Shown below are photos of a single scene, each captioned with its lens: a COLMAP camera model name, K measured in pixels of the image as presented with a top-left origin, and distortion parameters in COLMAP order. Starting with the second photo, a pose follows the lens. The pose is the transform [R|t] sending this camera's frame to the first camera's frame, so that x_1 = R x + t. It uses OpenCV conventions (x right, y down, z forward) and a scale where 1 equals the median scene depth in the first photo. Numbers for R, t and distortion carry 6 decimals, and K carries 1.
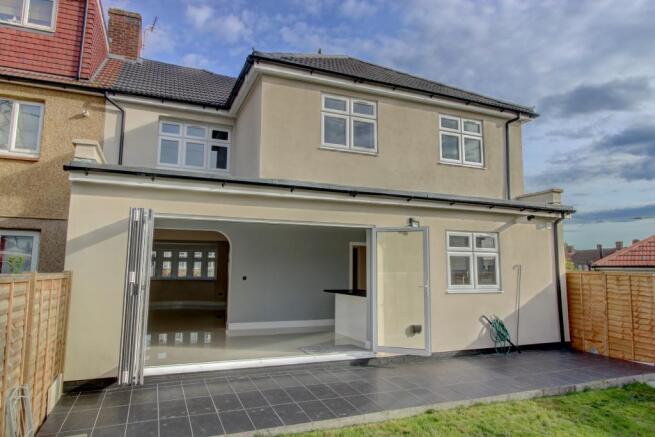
lens RADIAL K [[436.4, 0, 324.9], [0, 436.4, 216.3], [0, 0, 1]] dist [-0.015189, 0.009710]
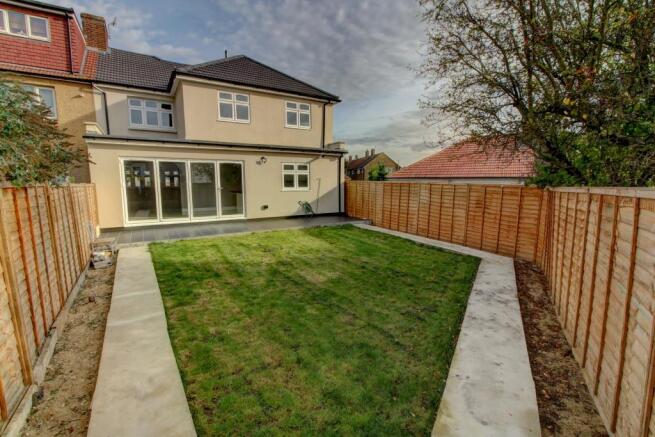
lens RADIAL K [[303.7, 0, 332.8], [0, 303.7, 222.9], [0, 0, 1]] dist [-0.000770, -0.001152]
pose [[0.984043, -0.033286, 0.174790, 0.230845], [-0.012774, 0.966596, 0.255985, -0.059770], [-0.177472, -0.254133, 0.950747, -0.501074]]
